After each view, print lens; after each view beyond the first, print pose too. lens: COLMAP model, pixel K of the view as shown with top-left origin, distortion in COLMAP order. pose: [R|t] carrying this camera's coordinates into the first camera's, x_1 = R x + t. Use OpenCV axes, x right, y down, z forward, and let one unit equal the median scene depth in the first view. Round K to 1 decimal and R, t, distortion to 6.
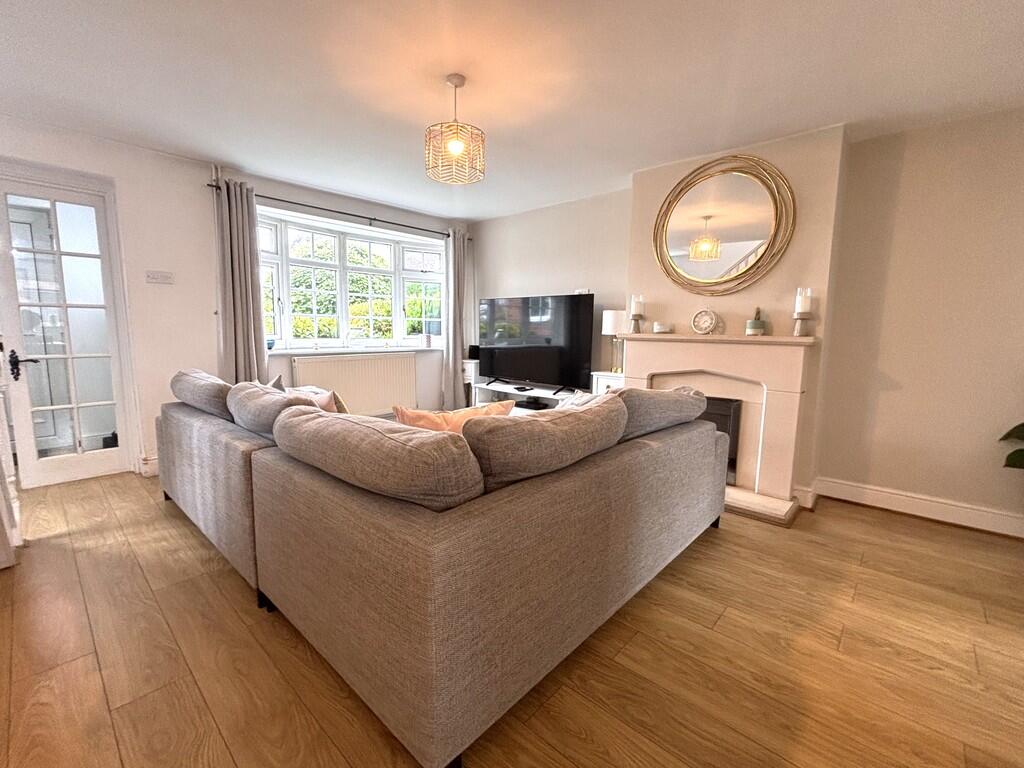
lens RADIAL K [[449.8, 0, 512.0], [0, 449.8, 384.0], [0, 0, 1]] dist [0.001032, 0.000433]
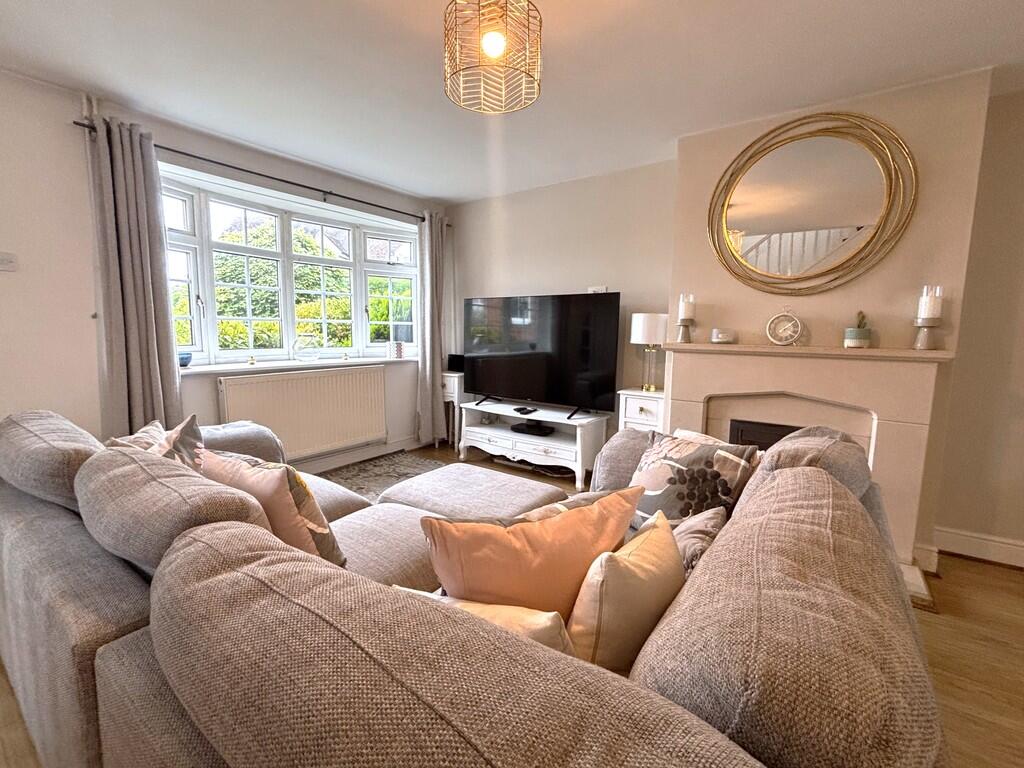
lens RADIAL K [[449.8, 0, 512.0], [0, 449.8, 384.0], [0, 0, 1]] dist [0.001032, 0.000433]
pose [[0.993518, -0.015087, 0.112669, -0.080344], [0.015099, 0.999886, 0.000745, -0.033792], [-0.112667, 0.000961, 0.993632, 0.184847]]
